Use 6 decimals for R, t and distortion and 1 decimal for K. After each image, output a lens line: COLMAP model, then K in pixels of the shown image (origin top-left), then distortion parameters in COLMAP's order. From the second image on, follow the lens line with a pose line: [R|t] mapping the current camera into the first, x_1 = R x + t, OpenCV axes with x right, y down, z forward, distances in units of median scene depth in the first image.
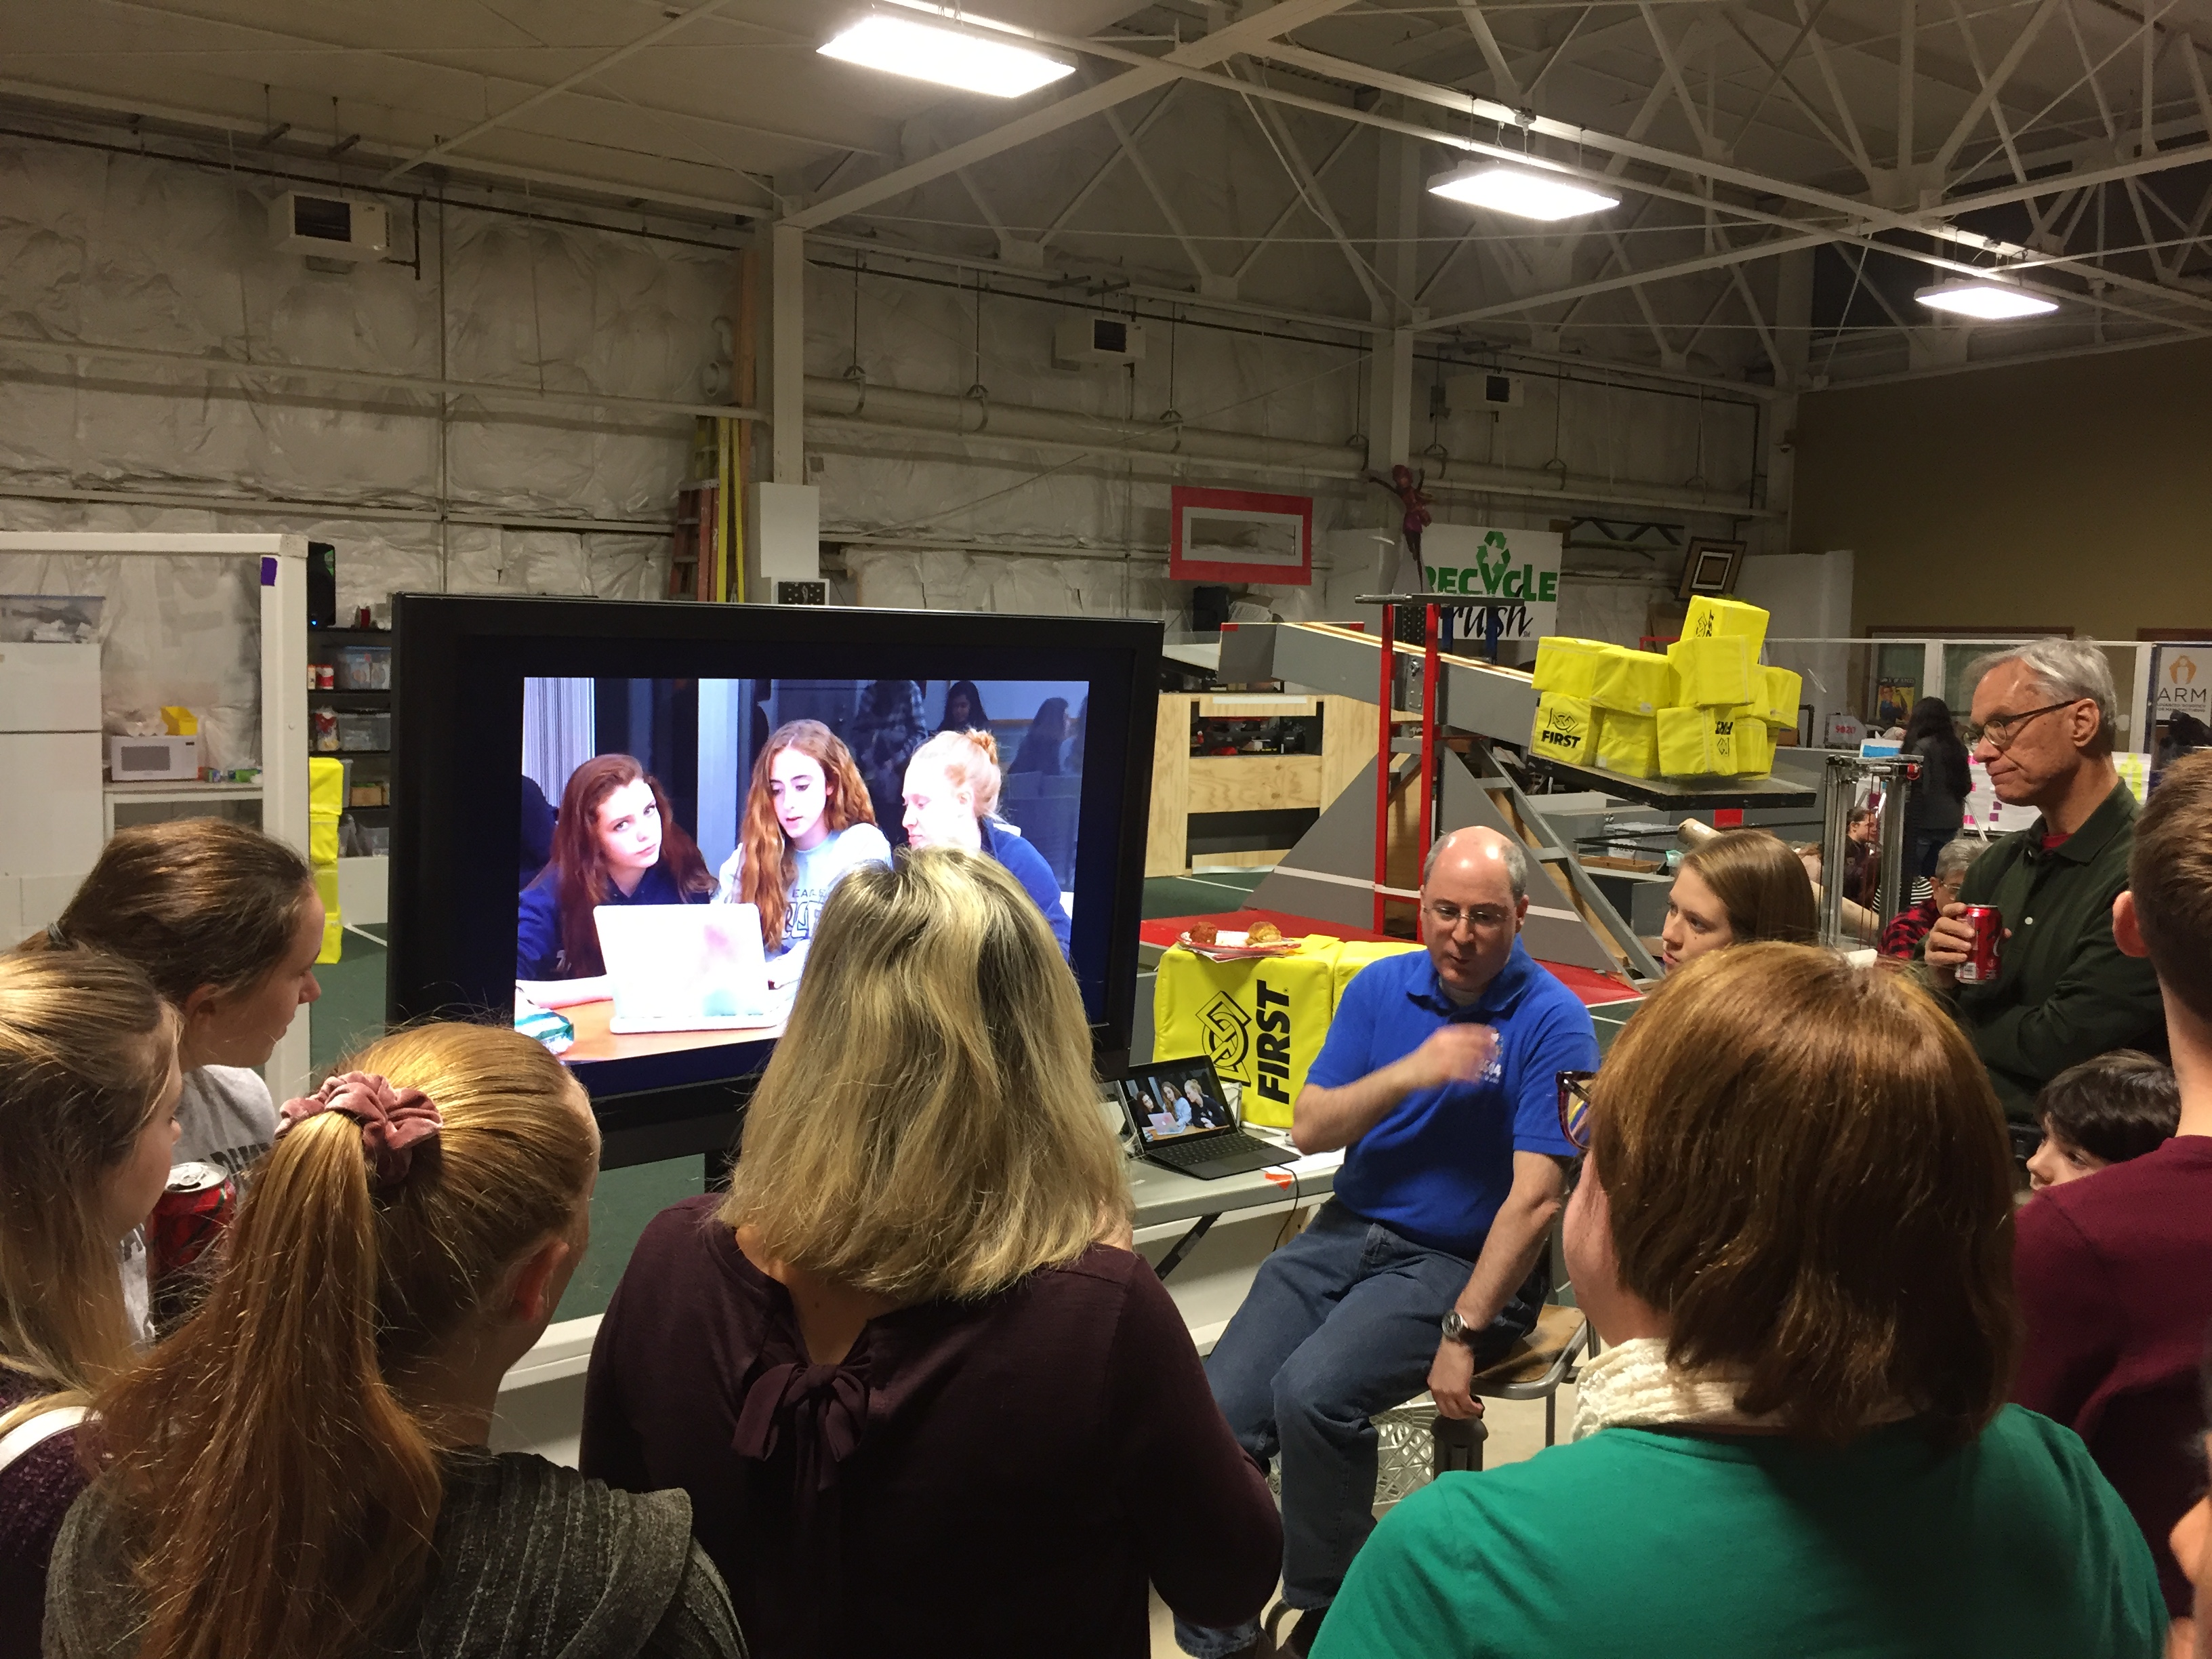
lens RADIAL K [[1871.2, 0, 1112.4], [0, 1871.2, 810.3], [0, 0, 1]] dist [0.075979, -0.094230]
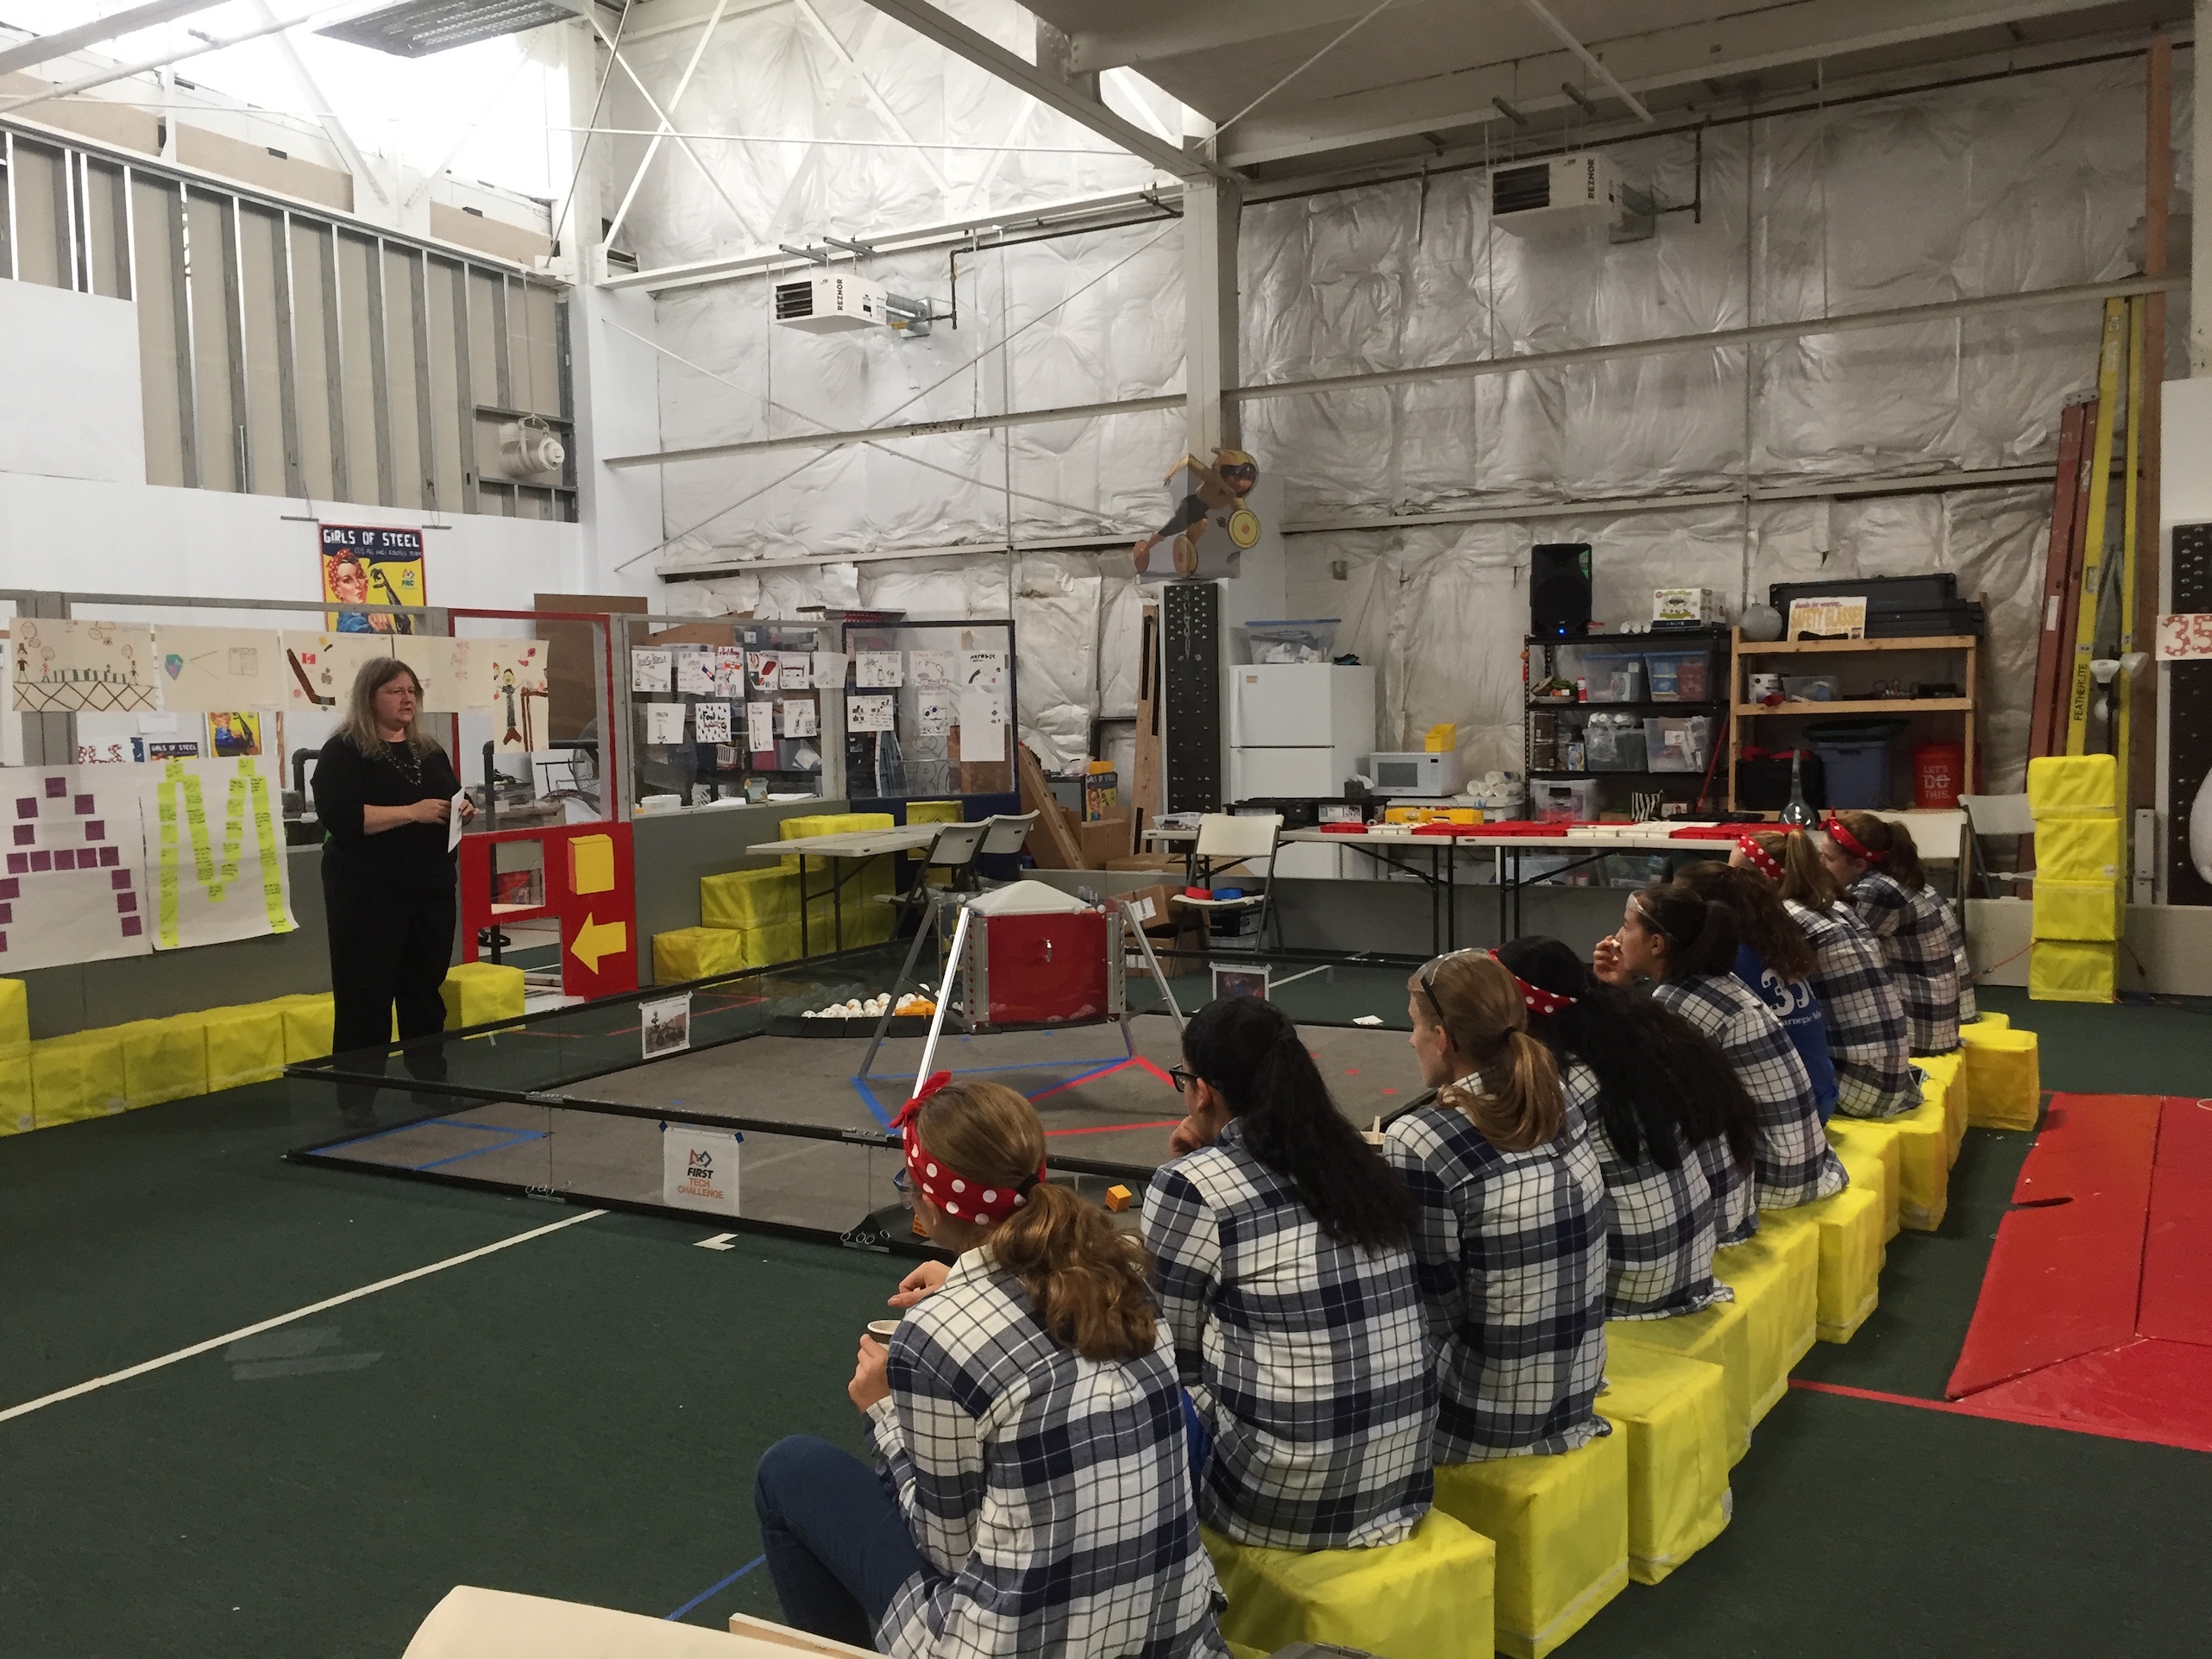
lens RADIAL K [[1871.2, 0, 1110.5], [0, 1871.2, 811.1], [0, 0, 1]] dist [0.075979, -0.094230]
pose [[0.376370, 0.030501, -0.925967, 0.310455], [-0.053580, 0.998502, 0.011112, -0.009473], [0.924919, 0.045431, 0.377441, 0.414531]]
